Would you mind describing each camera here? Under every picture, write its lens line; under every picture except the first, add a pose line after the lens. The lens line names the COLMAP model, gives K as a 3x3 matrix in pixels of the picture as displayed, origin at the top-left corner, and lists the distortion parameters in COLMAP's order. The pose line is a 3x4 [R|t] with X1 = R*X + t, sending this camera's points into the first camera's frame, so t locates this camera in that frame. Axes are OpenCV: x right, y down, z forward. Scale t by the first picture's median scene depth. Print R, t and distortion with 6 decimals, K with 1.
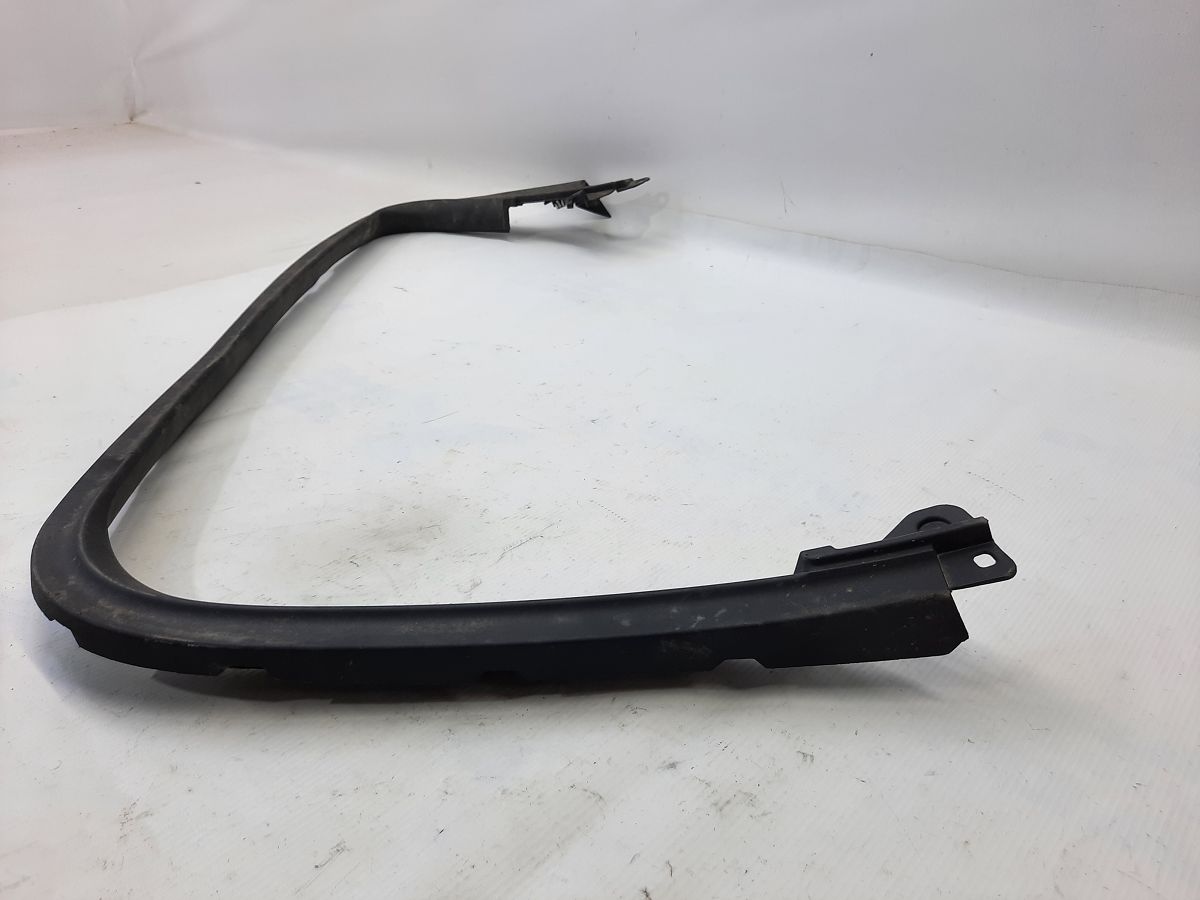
lens RADIAL K [[907.1, 0, 600.0], [0, 907.1, 450.0], [0, 0, 1]] dist [0.053962, -0.084348]
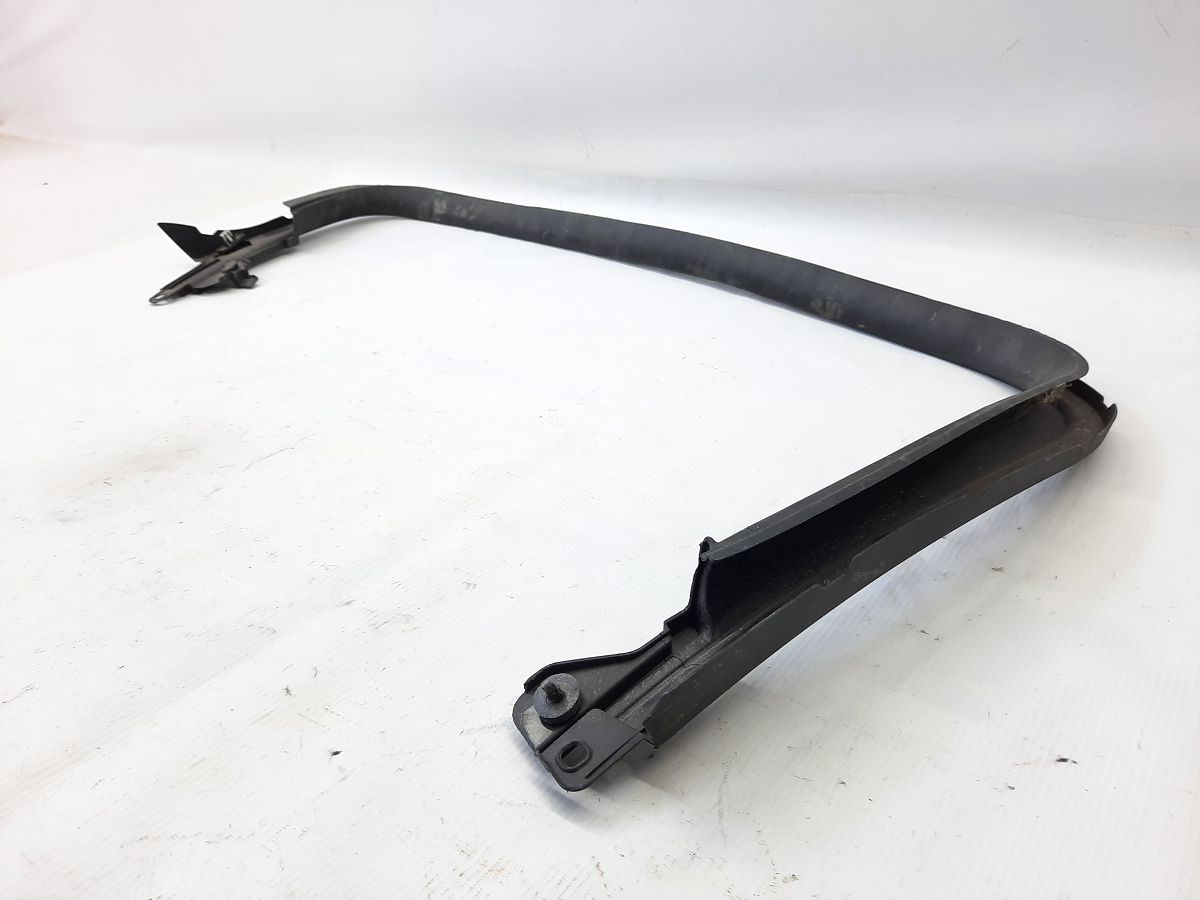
lens RADIAL K [[907.1, 0, 600.0], [0, 907.1, 450.0], [0, 0, 1]] dist [0.053962, -0.084348]
pose [[0.994203, -0.095512, 0.049380, 0.352346], [0.094814, 0.995362, 0.016301, 0.163510], [-0.050708, -0.011525, 0.998647, -0.158509]]
